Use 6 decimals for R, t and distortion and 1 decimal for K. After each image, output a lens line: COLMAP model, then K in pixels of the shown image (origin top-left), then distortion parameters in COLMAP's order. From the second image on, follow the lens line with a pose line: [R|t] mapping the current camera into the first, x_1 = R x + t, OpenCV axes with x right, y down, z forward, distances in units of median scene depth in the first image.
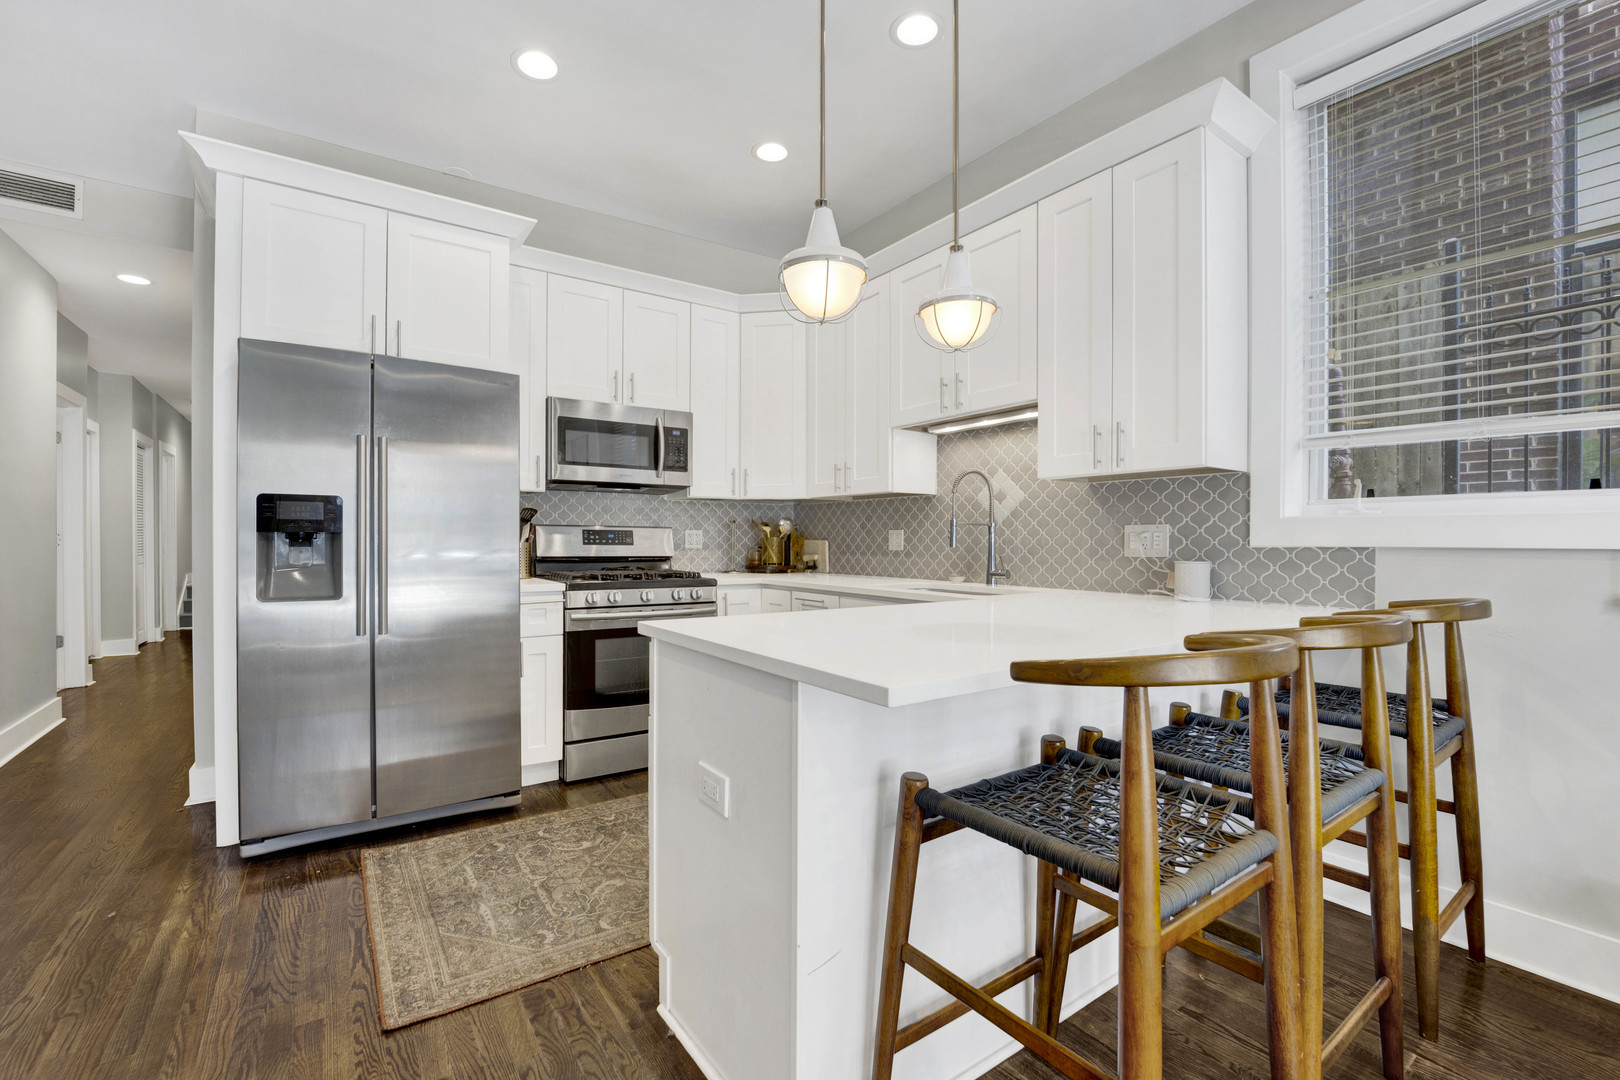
lens RADIAL K [[684.7, 0, 803.1], [0, 684.7, 549.5], [0, 0, 1]] dist [-0.022347, 0.000143]
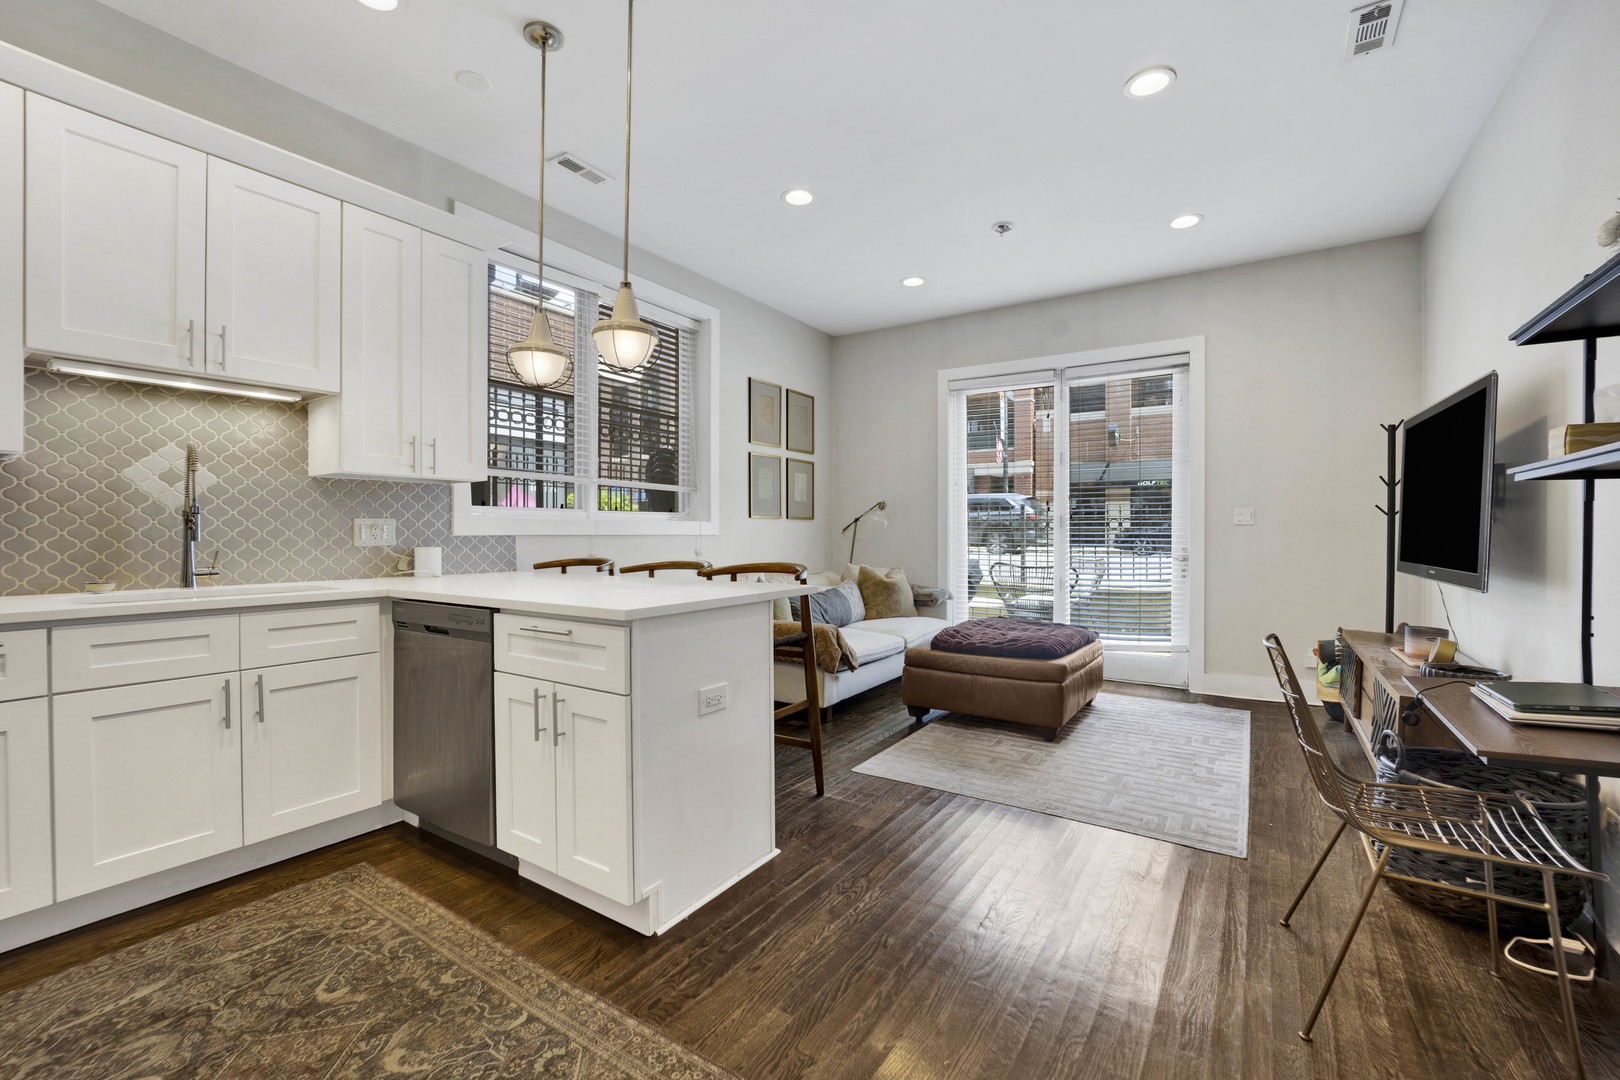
lens RADIAL K [[684.7, 0, 821.1], [0, 684.7, 545.3], [0, 0, 1]] dist [-0.022347, 0.000143]
pose [[-0.387177, -0.020544, 0.921777, -0.686080], [0.012755, 0.999537, 0.027634, -0.009944], [-0.921917, 0.022457, -0.386735, 0.587590]]
